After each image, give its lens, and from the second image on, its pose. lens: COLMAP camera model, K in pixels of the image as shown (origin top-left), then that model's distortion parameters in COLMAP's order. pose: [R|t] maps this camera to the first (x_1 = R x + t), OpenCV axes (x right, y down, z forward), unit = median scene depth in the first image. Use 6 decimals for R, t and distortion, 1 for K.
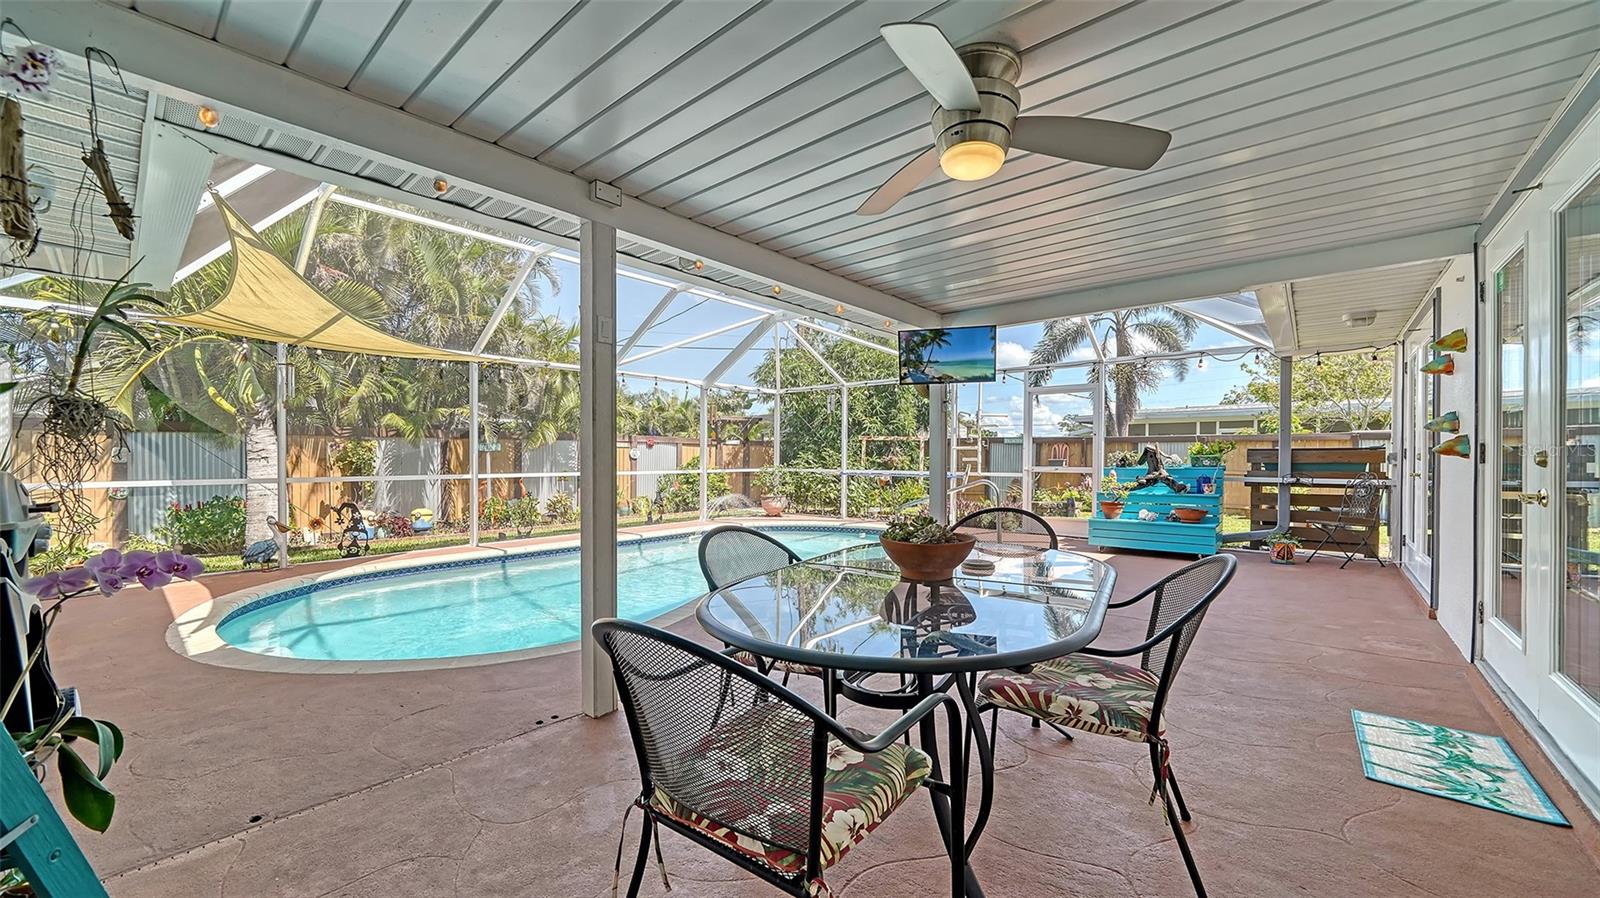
lens RADIAL K [[595.5, 0, 801.0], [0, 595.5, 455.8], [0, 0, 1]] dist [0.011068, 0.000573]
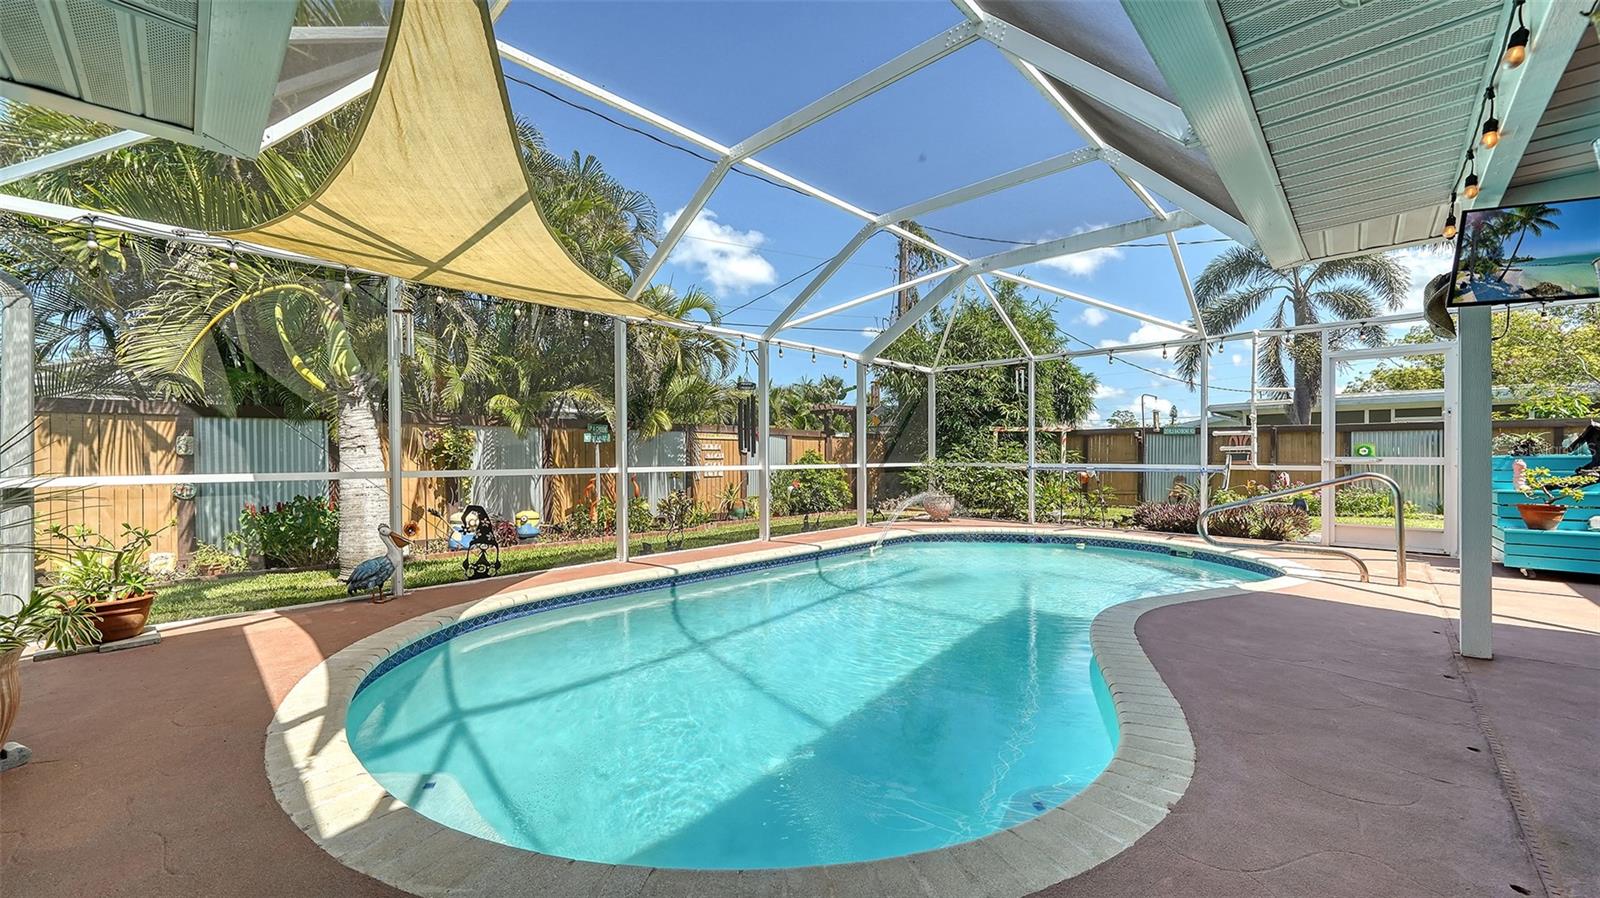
lens RADIAL K [[595.5, 0, 798.9], [0, 595.5, 455.9], [0, 0, 1]] dist [0.011068, 0.000573]
pose [[0.998690, -0.003601, -0.051038, -0.289586], [0.003659, 0.999993, 0.001048, 0.016561], [0.051034, -0.001233, 0.998696, 0.256954]]
